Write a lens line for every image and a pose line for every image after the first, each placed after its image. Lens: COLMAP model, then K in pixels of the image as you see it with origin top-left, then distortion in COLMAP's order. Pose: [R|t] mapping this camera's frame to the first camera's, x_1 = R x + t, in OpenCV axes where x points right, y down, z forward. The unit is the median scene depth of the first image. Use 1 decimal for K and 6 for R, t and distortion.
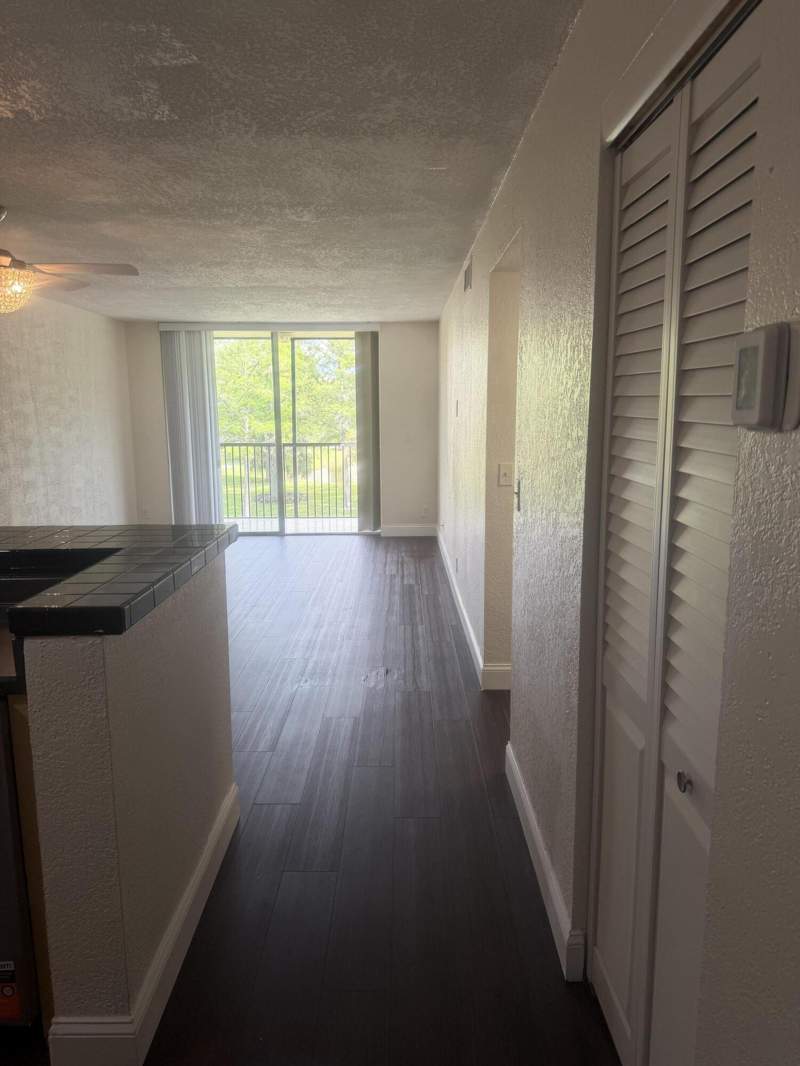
lens RADIAL K [[757.4, 0, 410.8], [0, 757.4, 532.8], [0, 0, 1]] dist [0.026622, -0.031778]
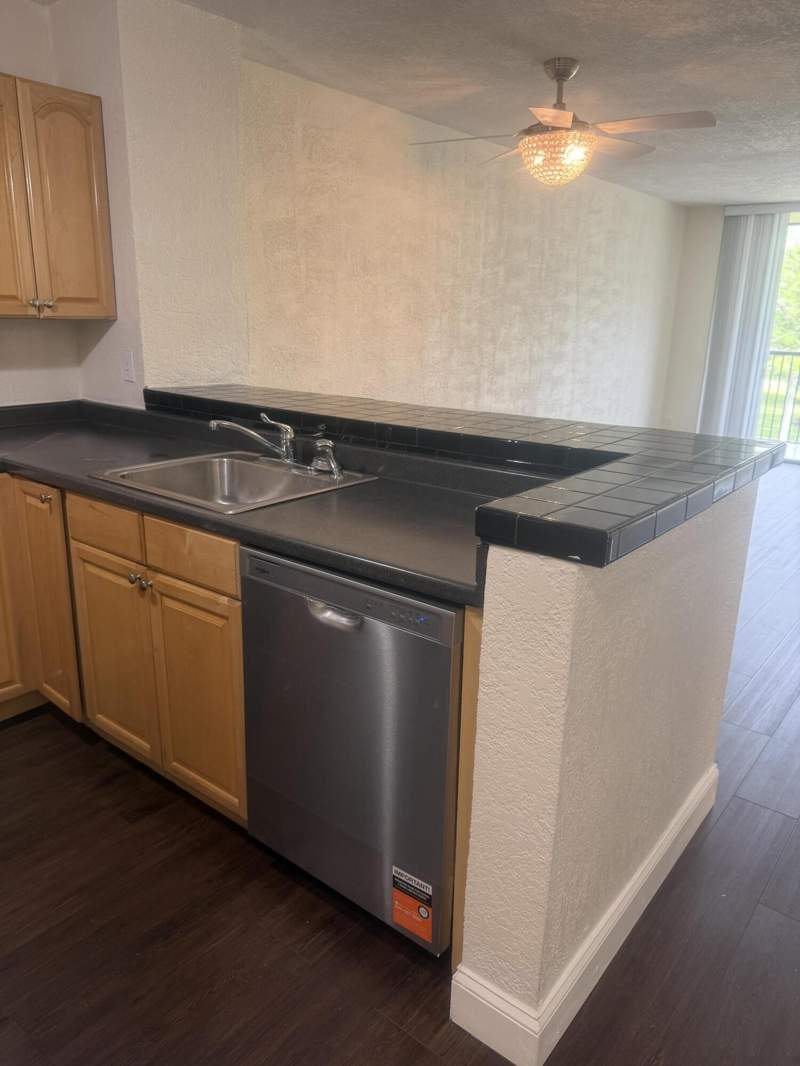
lens RADIAL K [[757.4, 0, 400.0], [0, 757.4, 532.1], [0, 0, 1]] dist [0.026622, -0.031778]
pose [[0.774375, 0.199185, -0.600557, -0.028567], [-0.130794, 0.979048, 0.156069, 0.003095], [0.619060, -0.042307, 0.784203, 0.089571]]
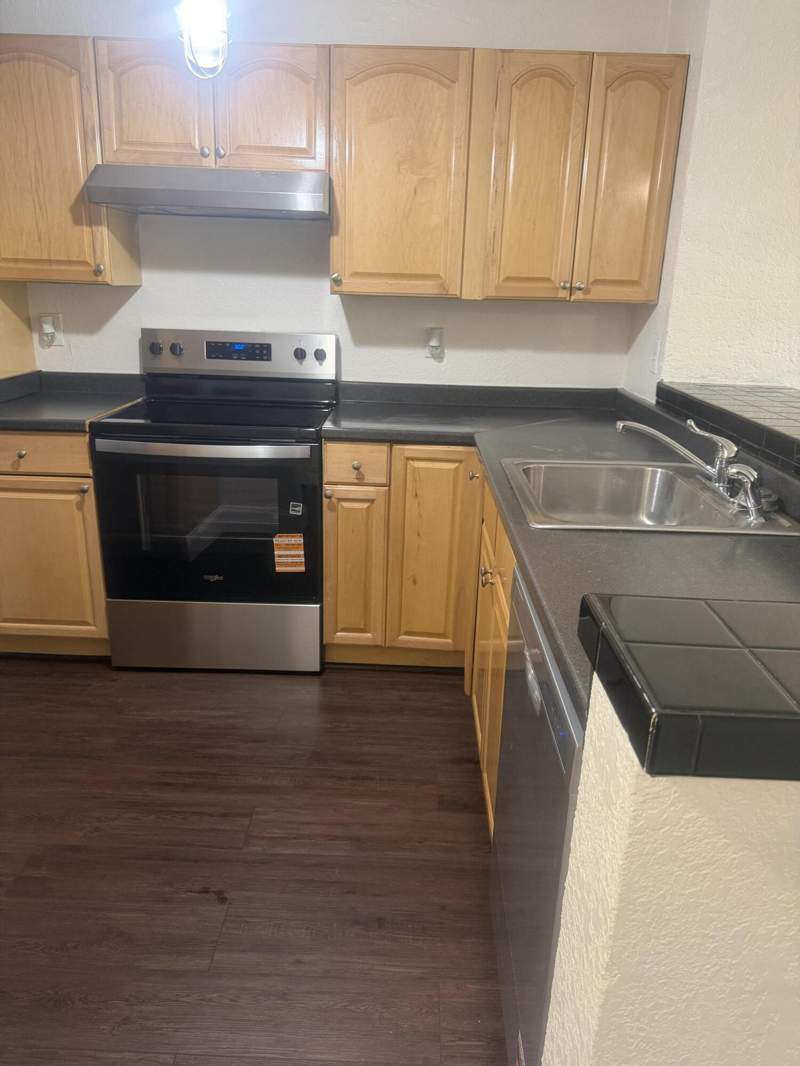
lens RADIAL K [[757.4, 0, 393.5], [0, 757.4, 533.5], [0, 0, 1]] dist [0.026622, -0.031778]
pose [[-0.019154, 0.318679, -0.947669, -0.018042], [-0.193478, 0.928745, 0.316226, -0.020734], [0.980918, 0.189411, 0.043868, 0.246619]]
